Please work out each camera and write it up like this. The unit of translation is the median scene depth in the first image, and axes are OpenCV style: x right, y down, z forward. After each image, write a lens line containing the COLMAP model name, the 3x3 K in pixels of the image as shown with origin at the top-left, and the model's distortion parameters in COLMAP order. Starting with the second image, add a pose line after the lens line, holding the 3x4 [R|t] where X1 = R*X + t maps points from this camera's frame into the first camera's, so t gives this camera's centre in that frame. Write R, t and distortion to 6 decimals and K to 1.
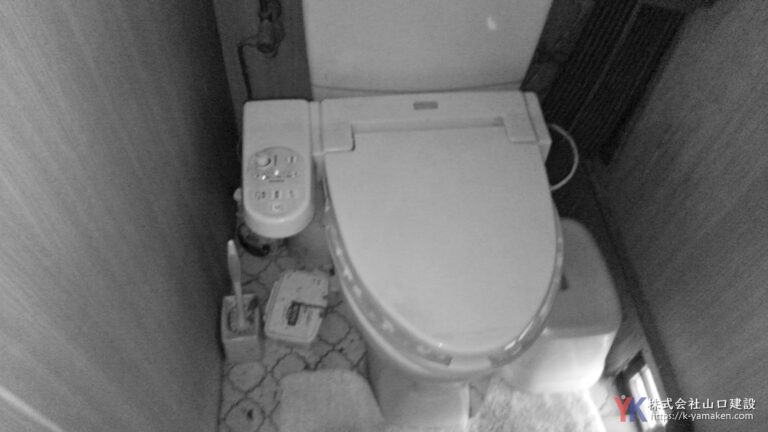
lens RADIAL K [[566.0, 0, 384.0], [0, 566.0, 216.0], [0, 0, 1]] dist [-0.005709, -0.002271]
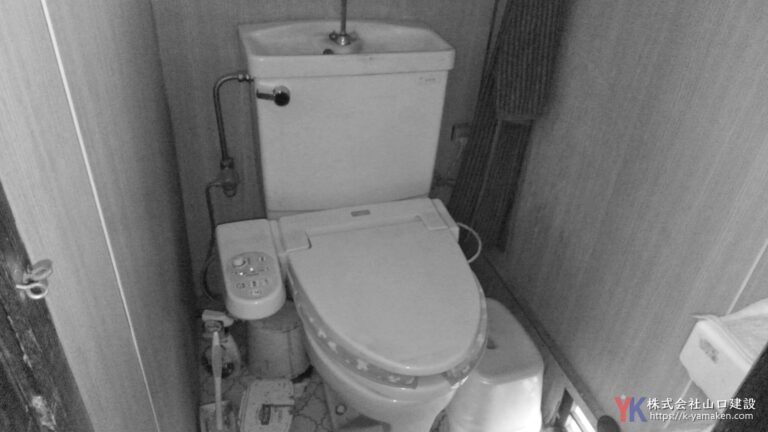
lens RADIAL K [[566.0, 0, 384.0], [0, 566.0, 216.0], [0, 0, 1]] dist [-0.005709, -0.002271]
pose [[0.978385, -0.102455, 0.179629, -0.105124], [0.157744, 0.931443, -0.327918, 0.238043], [-0.133717, 0.349165, 0.927471, -0.198918]]
